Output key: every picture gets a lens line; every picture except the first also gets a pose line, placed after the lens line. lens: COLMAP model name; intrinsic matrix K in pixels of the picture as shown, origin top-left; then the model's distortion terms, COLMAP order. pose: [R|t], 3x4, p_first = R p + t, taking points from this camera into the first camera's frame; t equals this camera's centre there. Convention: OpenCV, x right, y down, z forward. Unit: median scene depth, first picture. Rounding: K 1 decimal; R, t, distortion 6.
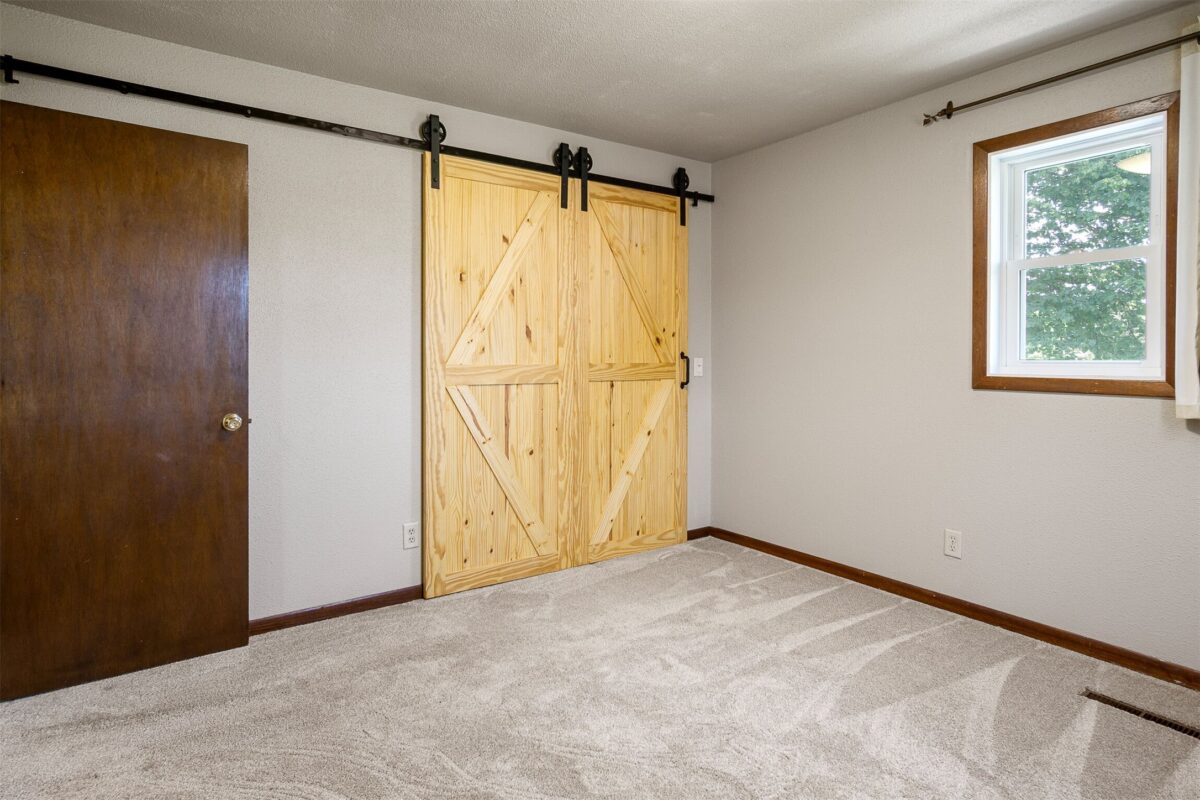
lens RADIAL K [[649.9, 0, 601.8], [0, 649.9, 374.7], [0, 0, 1]] dist [-0.003938, 0.001685]
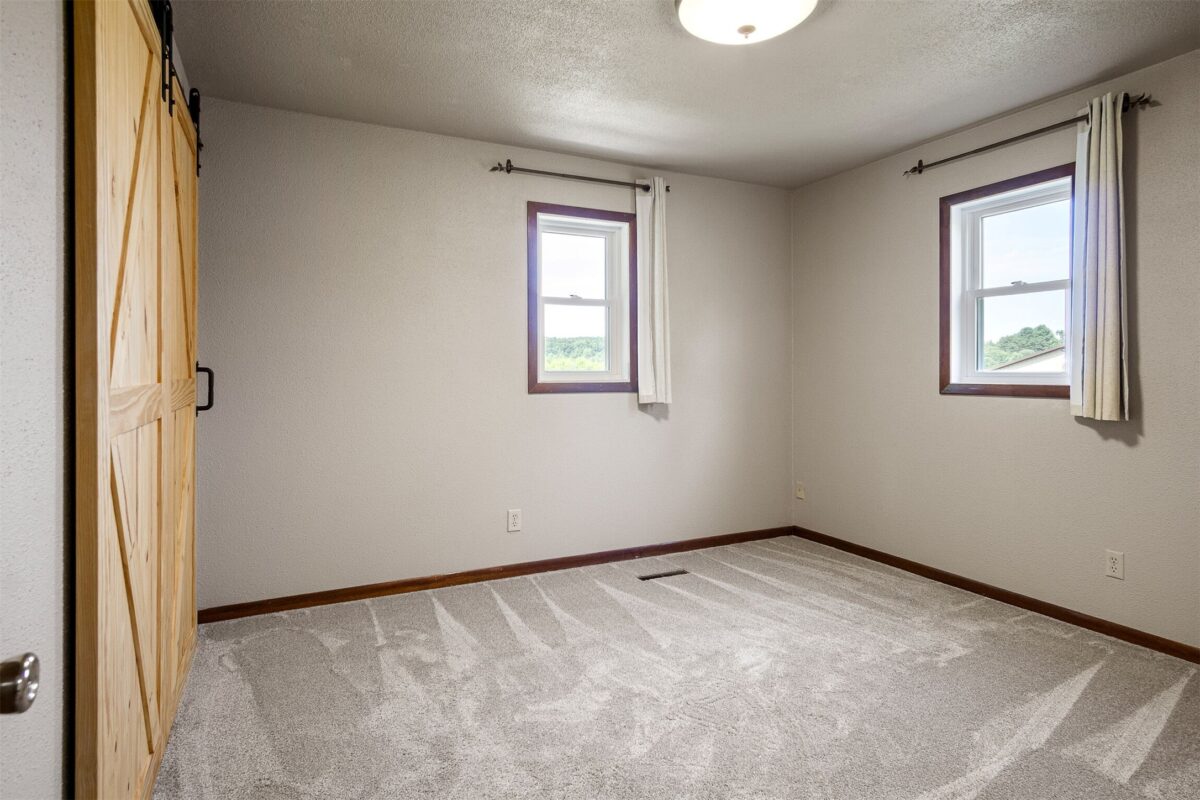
lens RADIAL K [[656.3, 0, 603.4], [0, 656.3, 362.6], [0, 0, 1]] dist [-0.001497, -0.000260]
pose [[0.145259, -0.007200, 0.989367, -0.696109], [0.019910, 0.999792, 0.004353, -0.041920], [-0.989193, 0.019066, 0.145373, 0.680851]]
